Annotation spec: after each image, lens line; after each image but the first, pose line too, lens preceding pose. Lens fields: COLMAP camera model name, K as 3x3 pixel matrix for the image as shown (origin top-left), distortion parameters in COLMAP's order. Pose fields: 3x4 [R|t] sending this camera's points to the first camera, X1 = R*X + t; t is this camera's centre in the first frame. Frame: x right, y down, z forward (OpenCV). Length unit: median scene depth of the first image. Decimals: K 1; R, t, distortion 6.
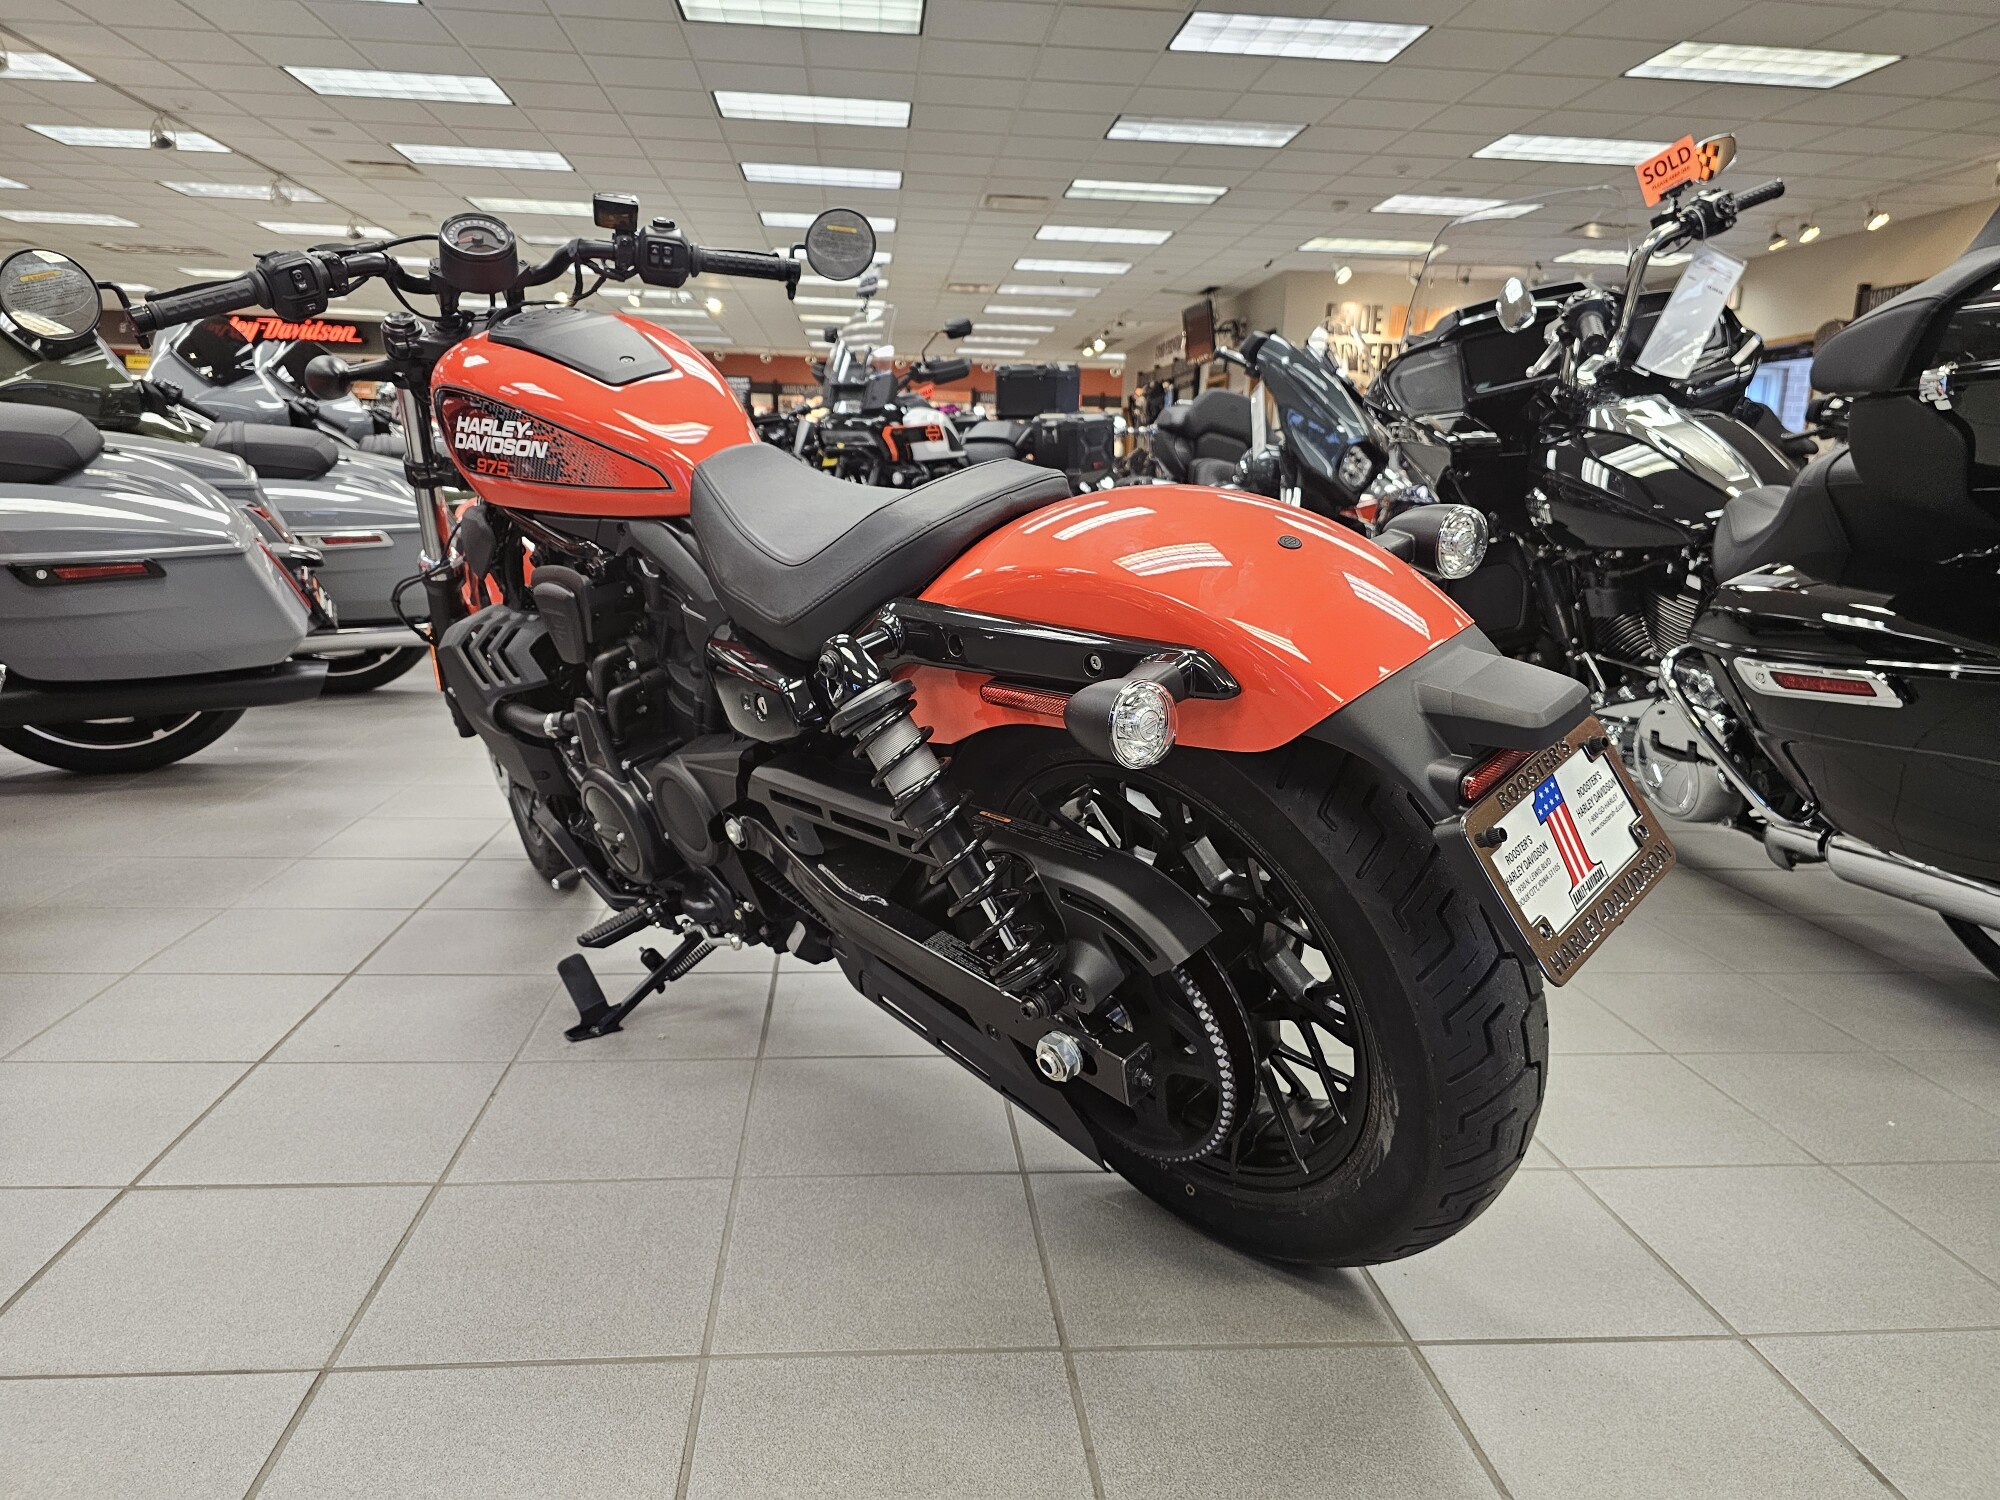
lens RADIAL K [[1352.3, 0, 978.6], [0, 1352.3, 736.2], [0, 0, 1]] dist [0.037897, -0.042350]
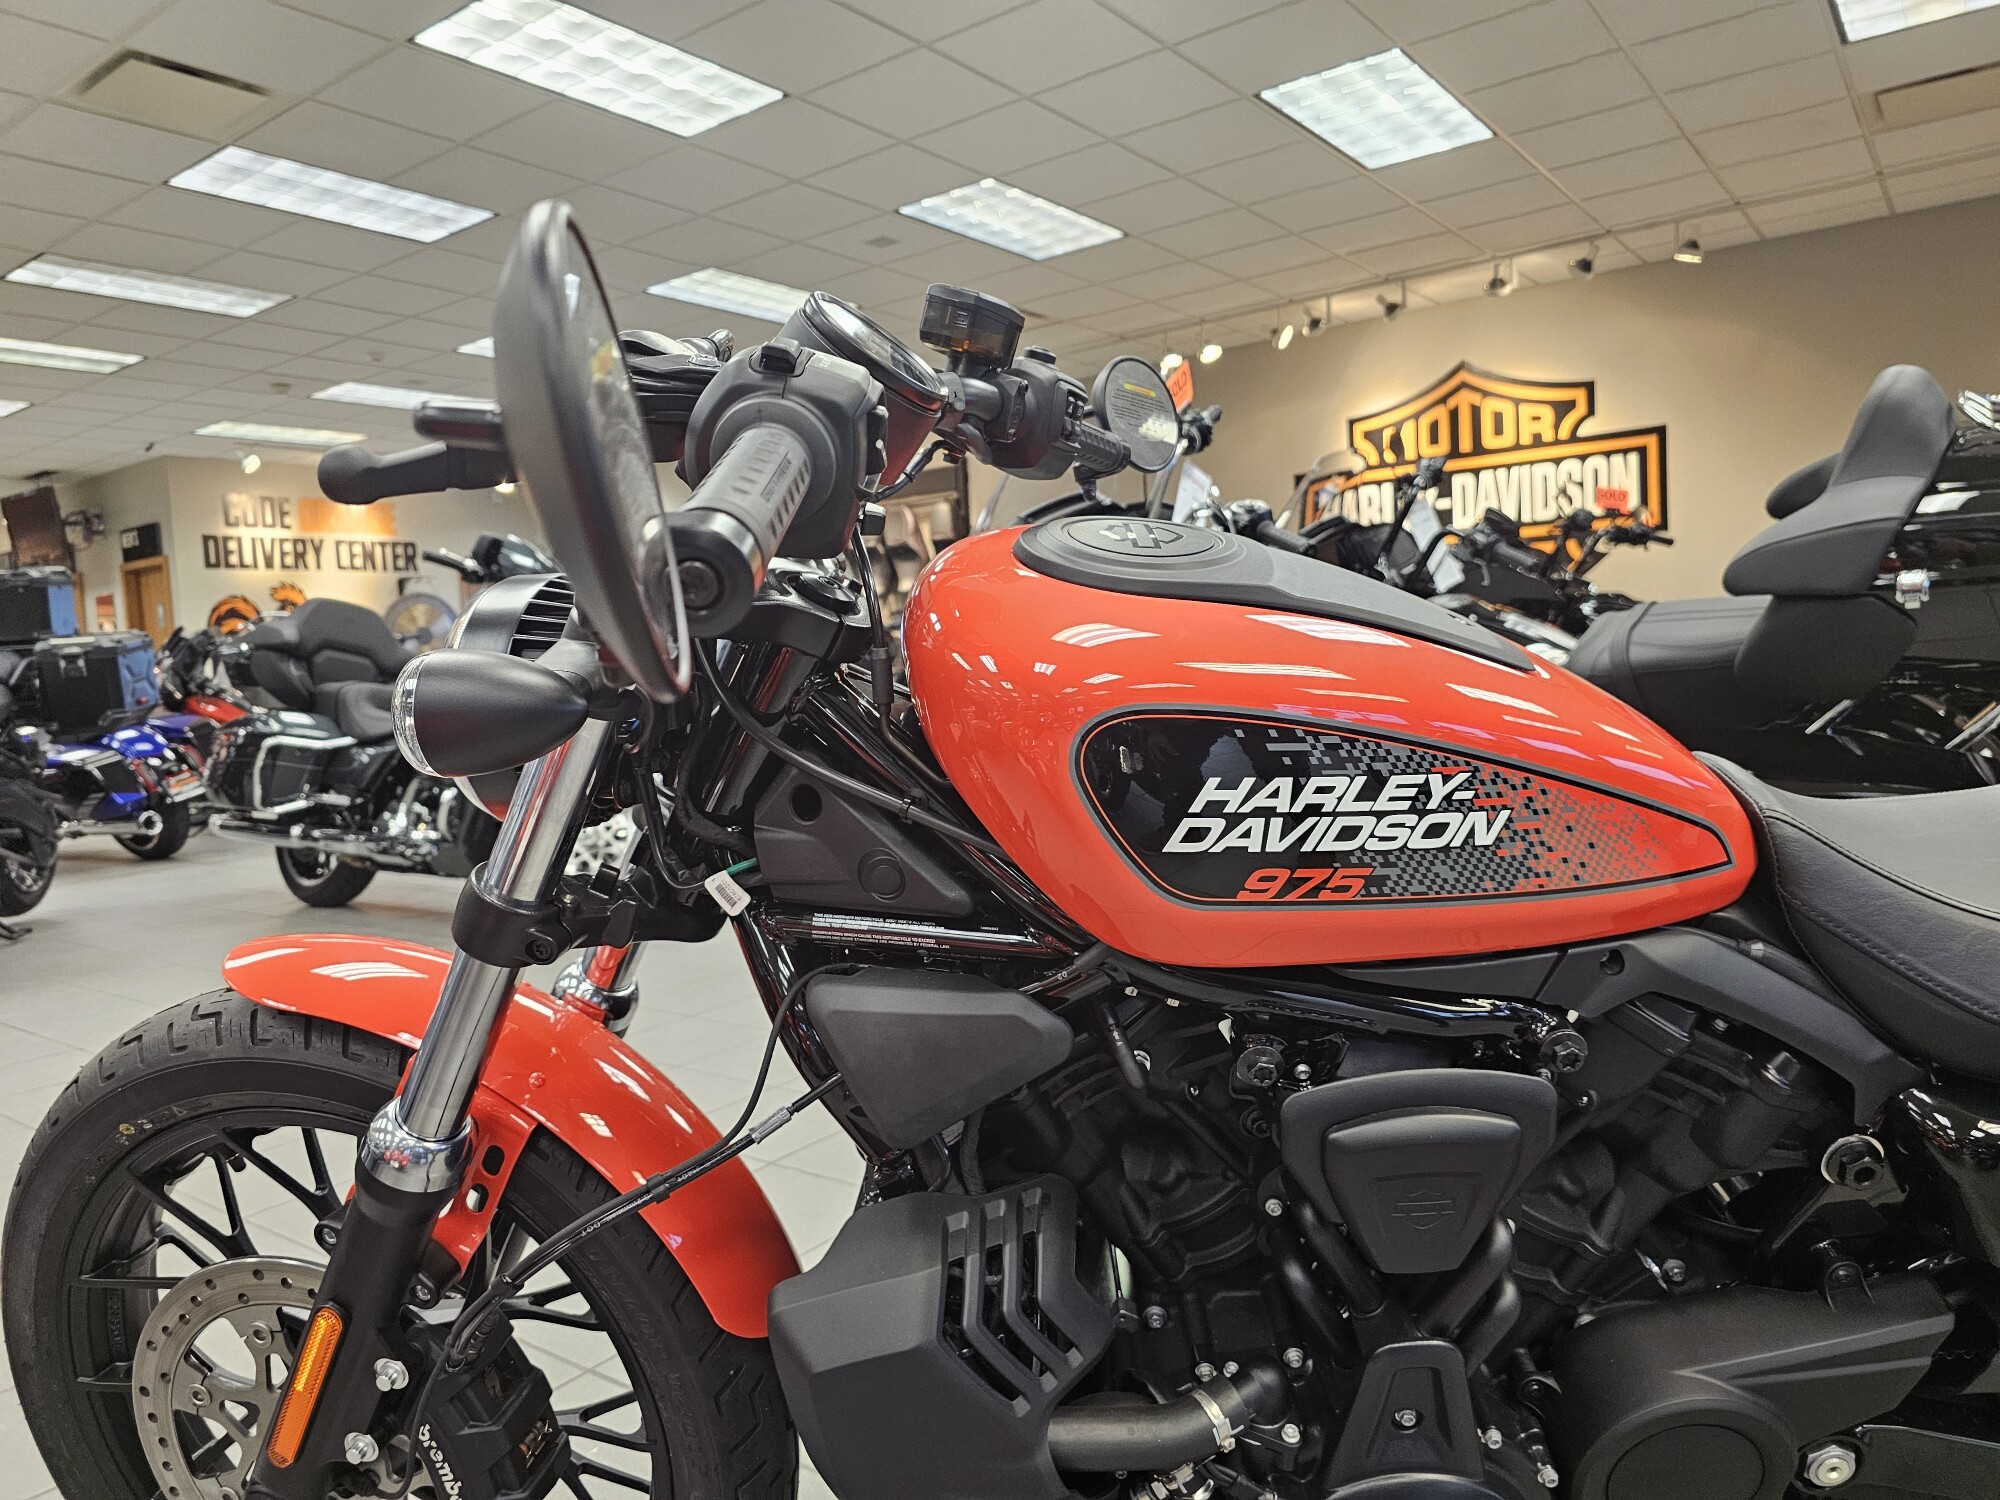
lens RADIAL K [[1353.6, 0, 983.2], [0, 1353.6, 743.9], [0, 0, 1]] dist [0.042289, -0.046075]
pose [[0.667060, -0.116116, 0.735900, -0.170774], [0.209866, 0.977065, -0.036065, -0.057747], [-0.714834, 0.178498, 0.676130, 0.182650]]
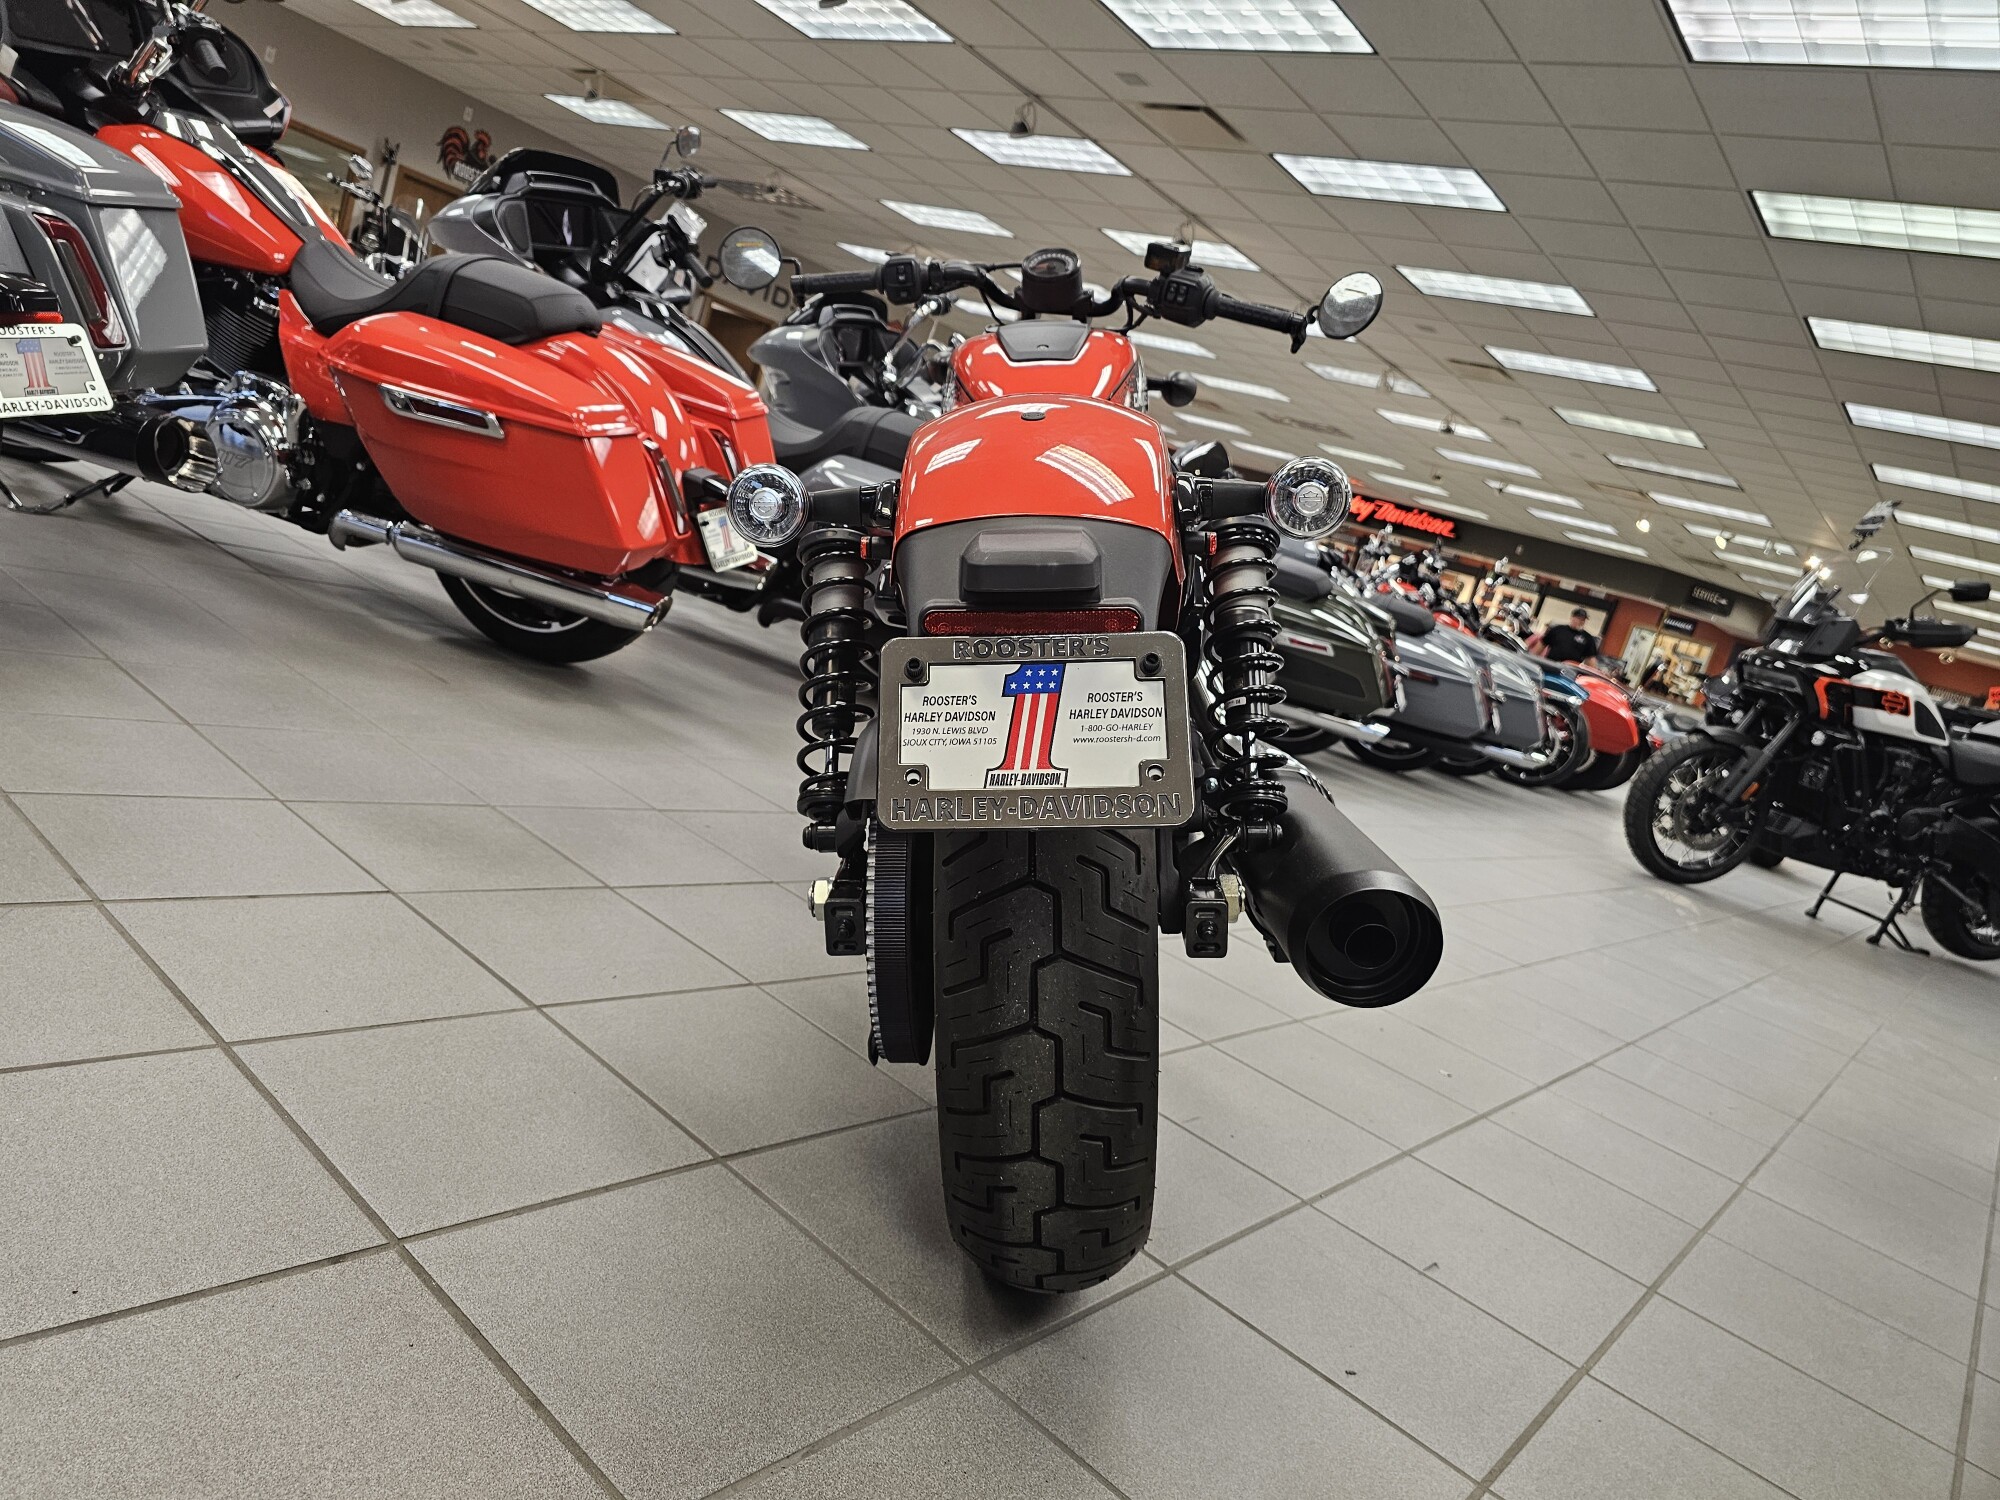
lens RADIAL K [[1352.3, 0, 978.6], [0, 1352.3, 736.2], [0, 0, 1]] dist [0.037897, -0.042350]
pose [[0.689023, 0.285606, -0.666091, 0.135504], [-0.386676, 0.922205, -0.004566, 0.013418], [0.612968, 0.260707, 0.745857, 0.043046]]
